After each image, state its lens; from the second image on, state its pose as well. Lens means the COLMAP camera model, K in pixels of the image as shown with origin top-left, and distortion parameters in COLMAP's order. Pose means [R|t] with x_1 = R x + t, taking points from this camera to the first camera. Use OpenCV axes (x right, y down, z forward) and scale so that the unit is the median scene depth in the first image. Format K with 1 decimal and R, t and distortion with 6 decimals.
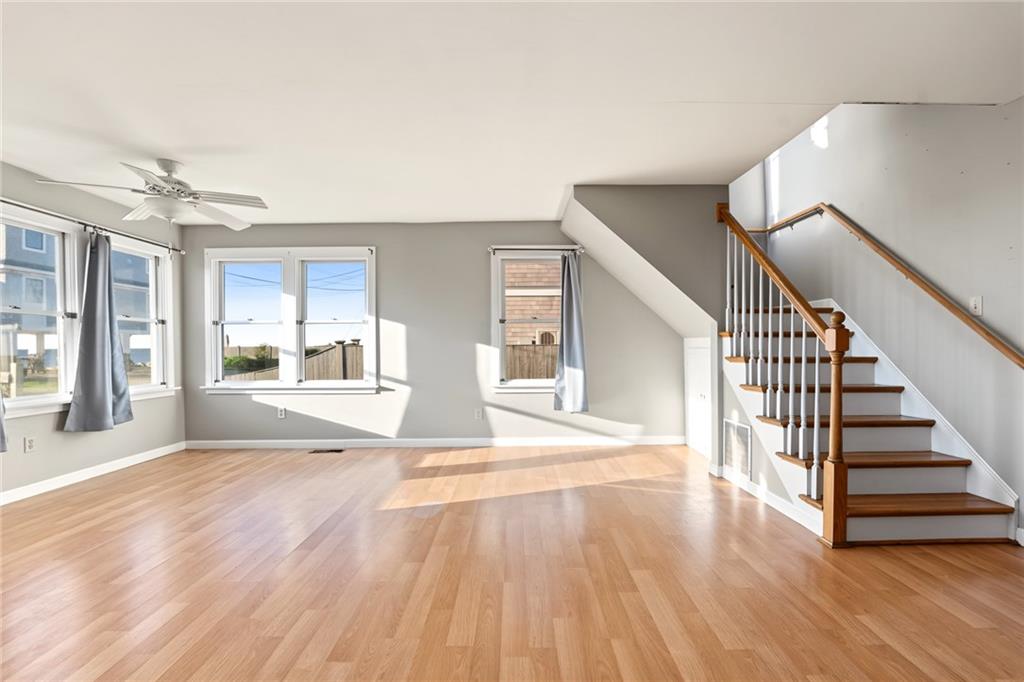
lens RADIAL K [[426.9, 0, 517.5], [0, 426.9, 340.8], [0, 0, 1]] dist [-0.026567, 0.000221]
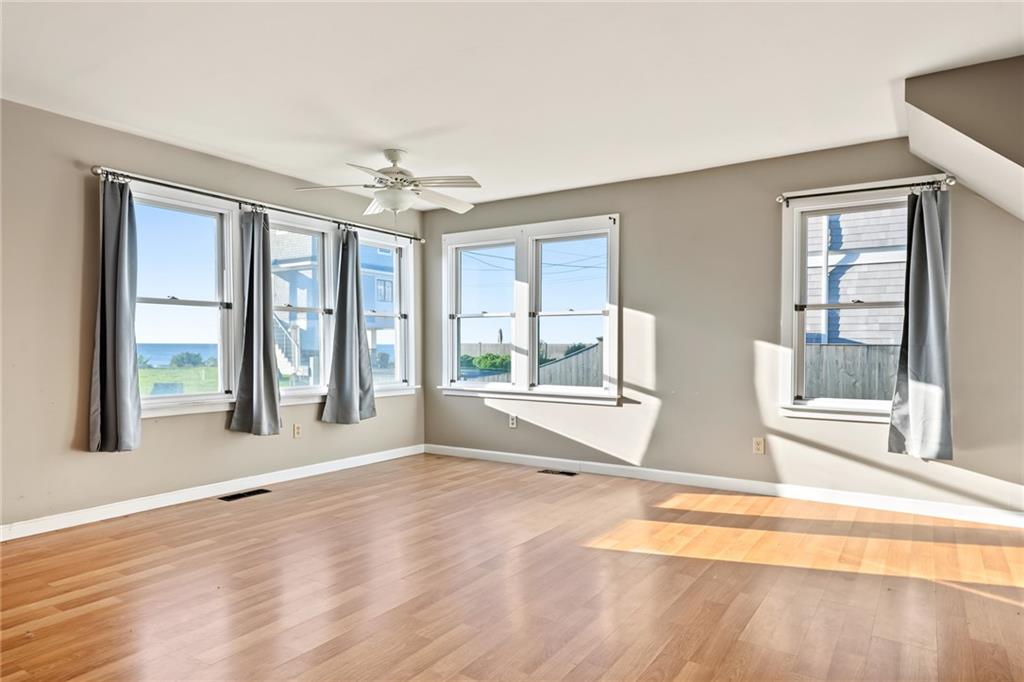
lens RADIAL K [[616.1, 0, 514.1], [0, 616.1, 346.0], [0, 0, 1]] dist [0.000783, 0.000319]
pose [[0.833547, 0.011502, -0.552329, 0.133892], [-0.003570, 0.999875, 0.015435, -0.000073], [0.552437, -0.010894, 0.833484, -0.030047]]
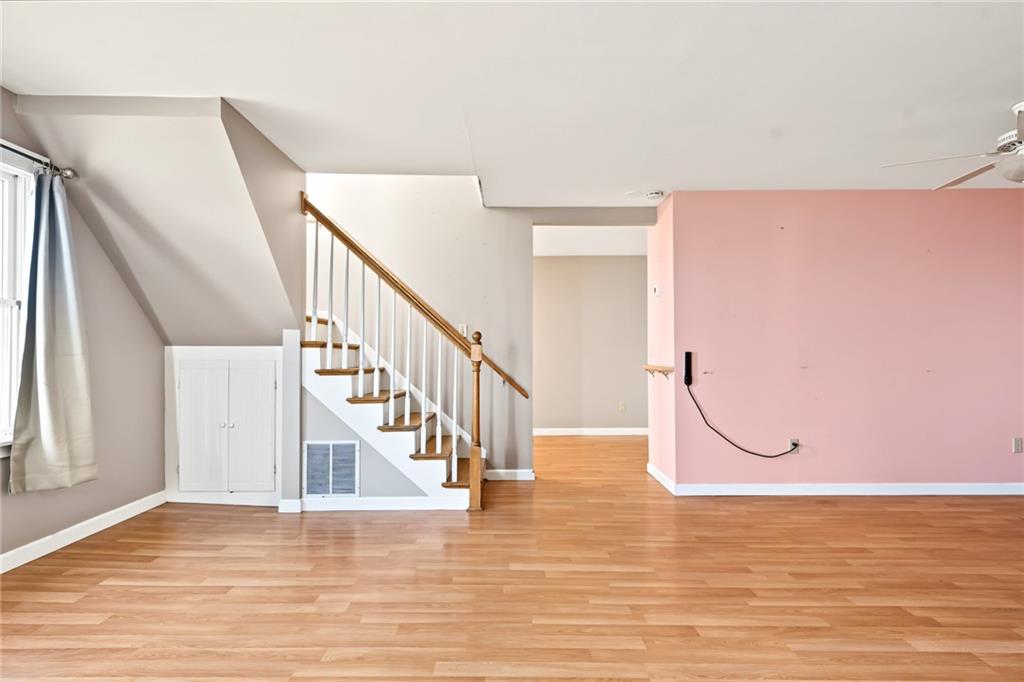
lens RADIAL K [[577.3, 0, 512.0], [0, 577.3, 341.0], [0, 0, 1]] dist [0.000133, 0.000032]
pose [[0.008423, 0.027046, 0.999599, -0.604463], [-0.008342, 0.999601, -0.026976, 0.005038], [-0.999930, -0.008112, 0.008645, 0.498773]]
